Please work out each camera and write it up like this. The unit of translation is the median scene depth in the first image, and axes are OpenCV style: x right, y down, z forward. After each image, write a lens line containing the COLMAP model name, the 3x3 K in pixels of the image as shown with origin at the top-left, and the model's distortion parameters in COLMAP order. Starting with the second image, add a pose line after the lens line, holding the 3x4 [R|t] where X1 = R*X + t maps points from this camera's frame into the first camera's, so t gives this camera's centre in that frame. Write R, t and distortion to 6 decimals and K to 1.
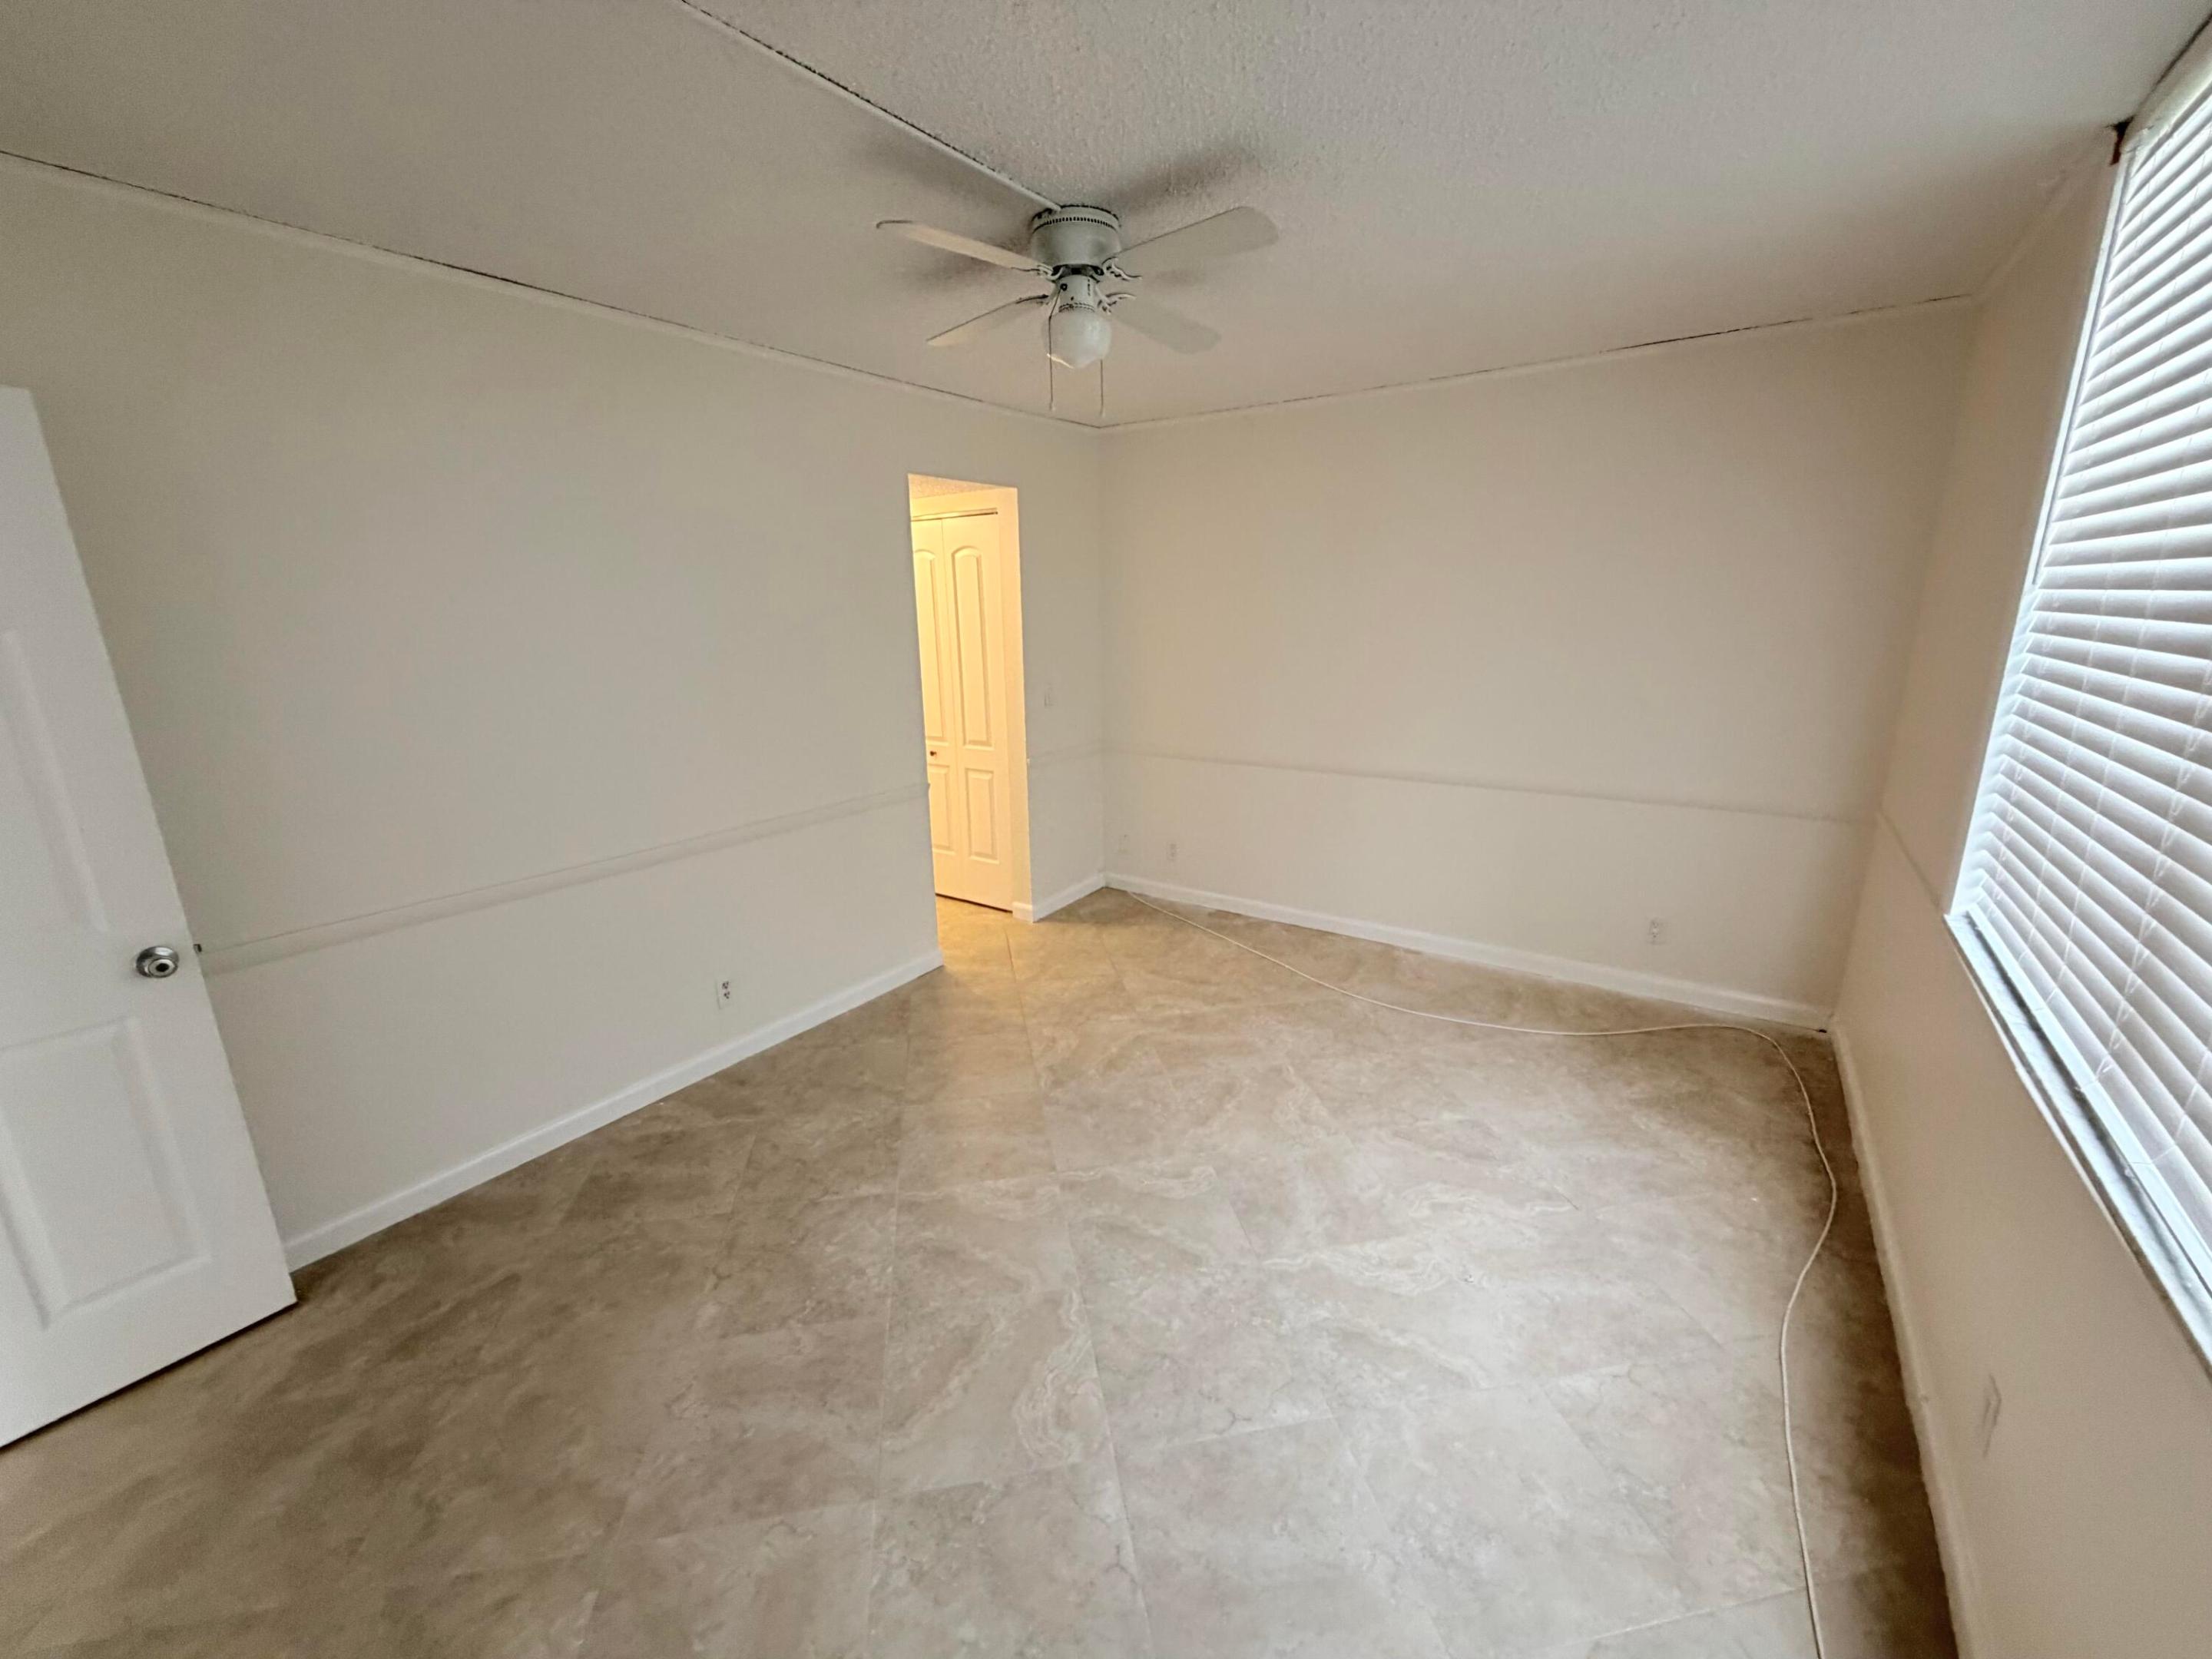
lens RADIAL K [[881.5, 0, 1101.4], [0, 881.5, 827.8], [0, 0, 1]] dist [0.000242, 0.000421]
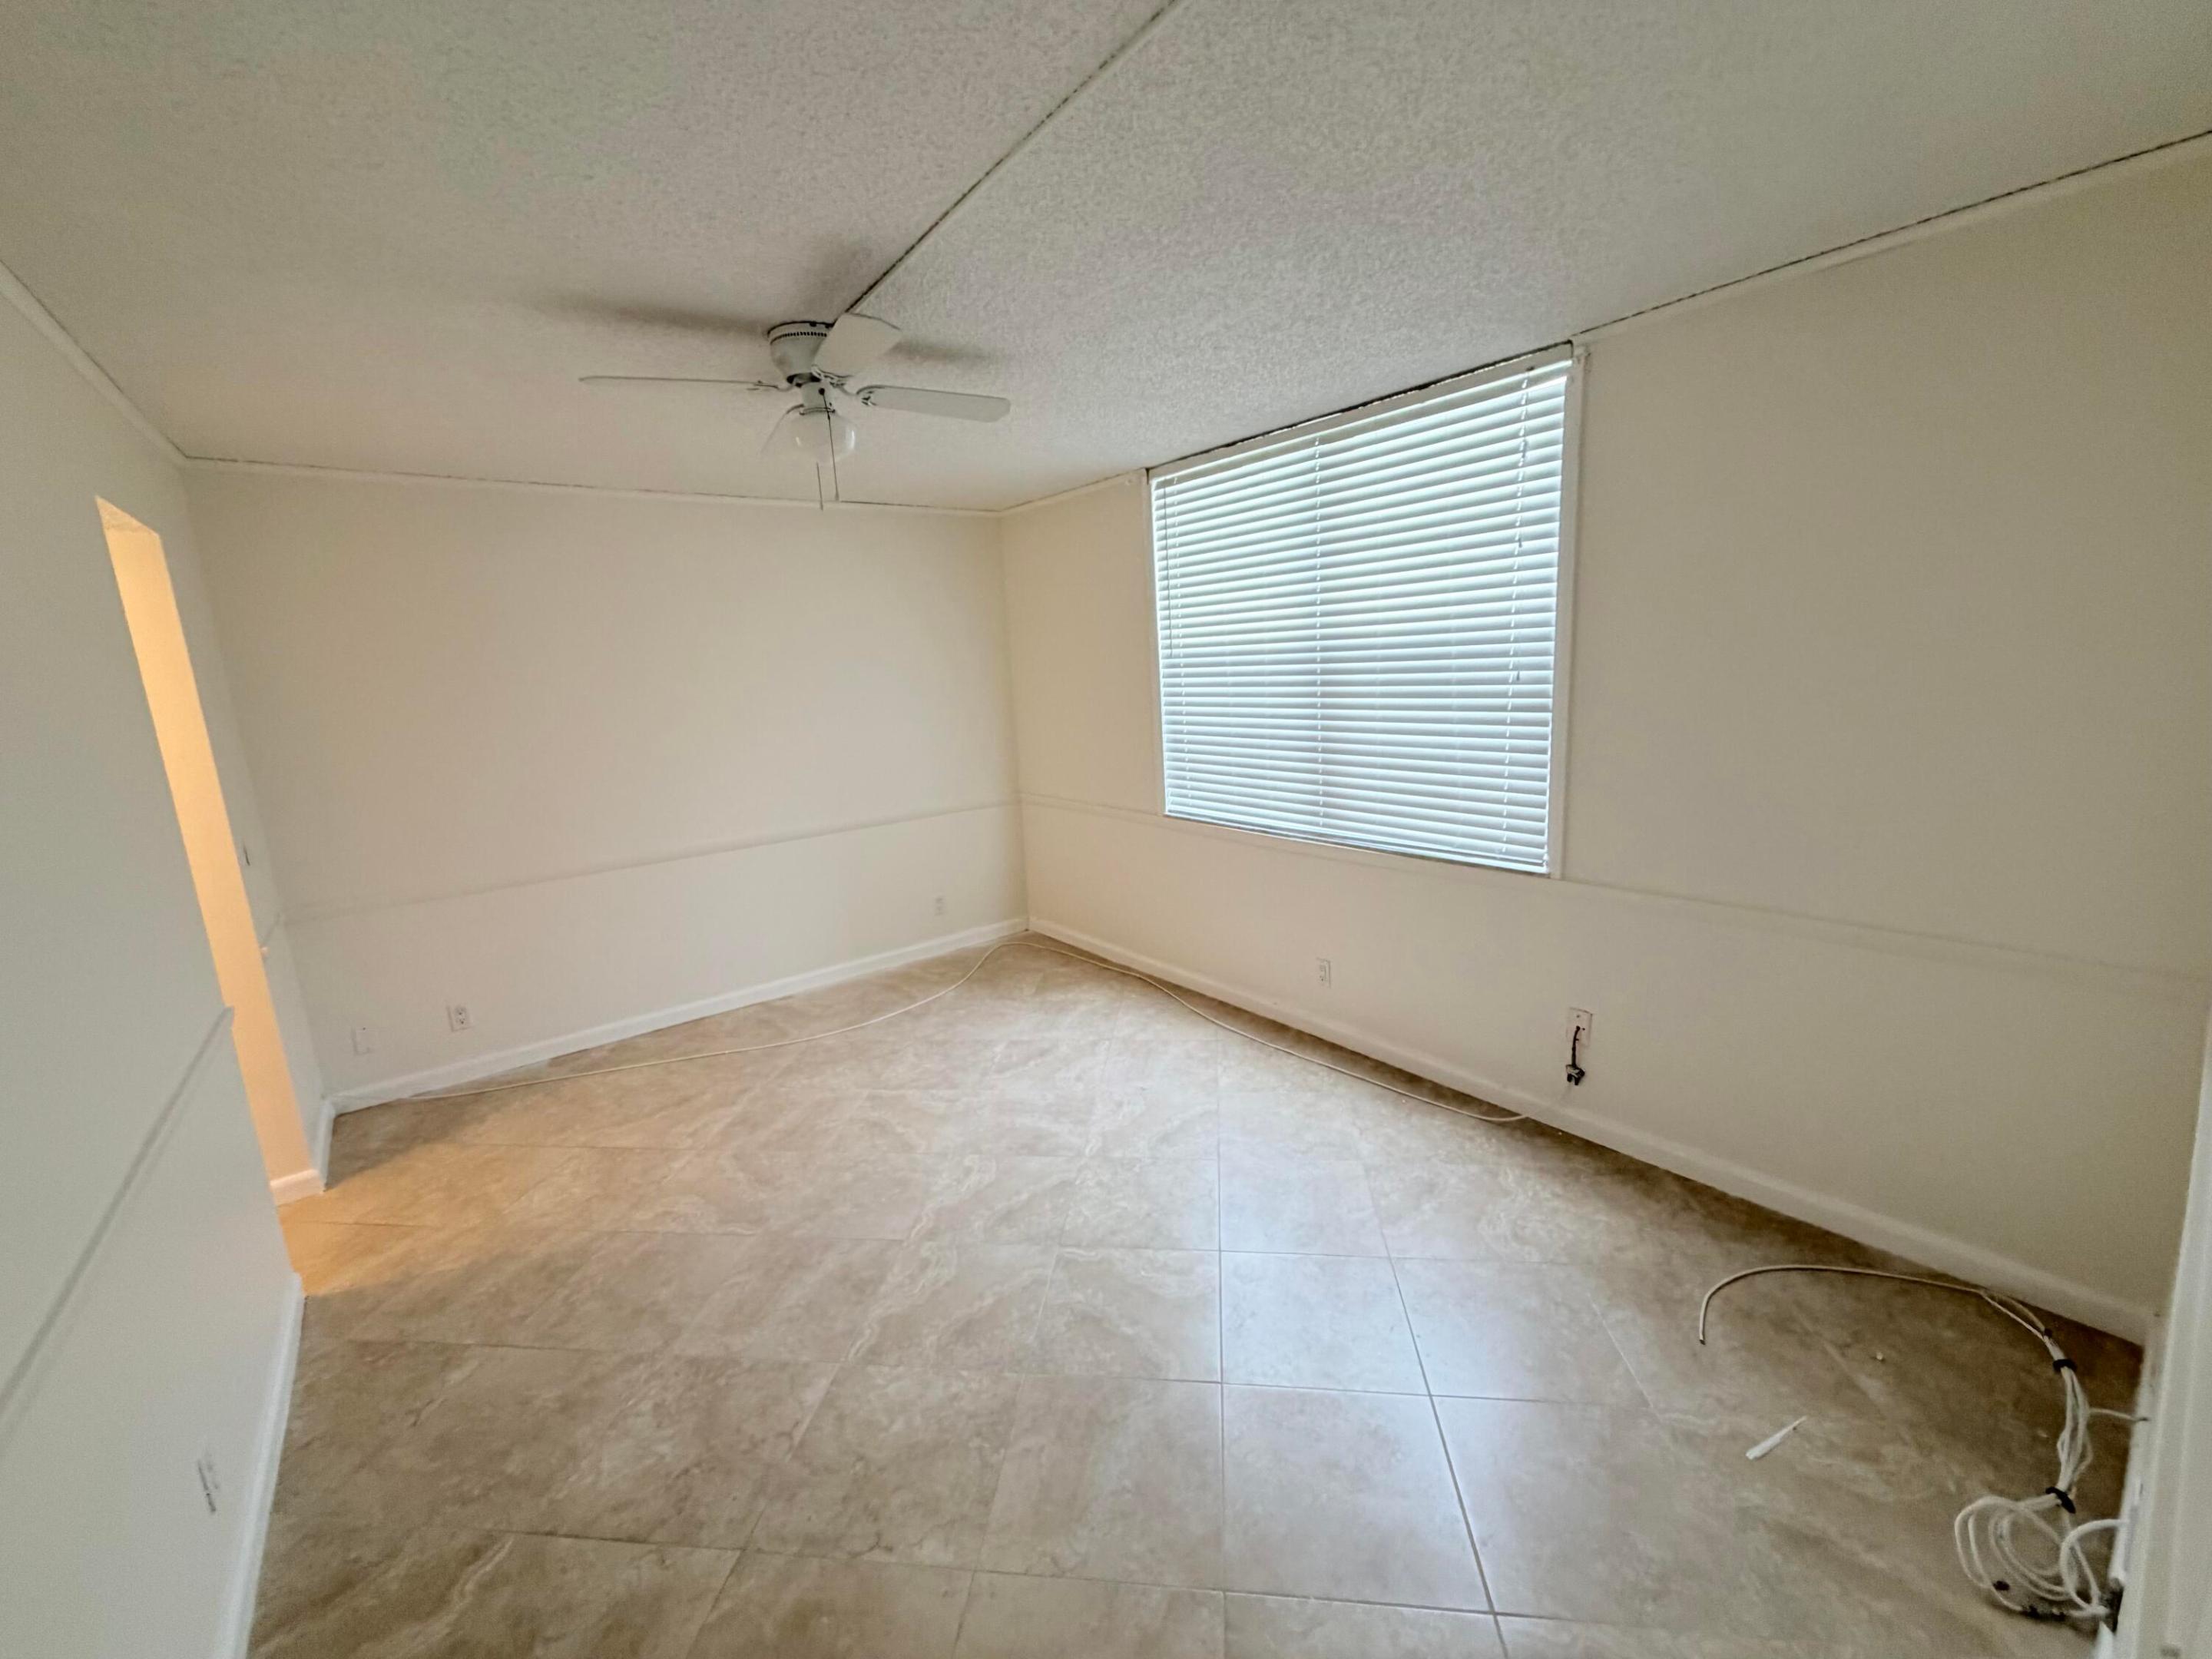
lens RADIAL K [[881.5, 0, 1101.4], [0, 881.5, 827.8], [0, 0, 1]] dist [0.000242, 0.000421]
pose [[0.295563, -0.177263, 0.938733, -0.635036], [0.283042, 0.954764, 0.091174, -0.060652], [-0.912431, 0.238753, 0.332366, 0.274784]]
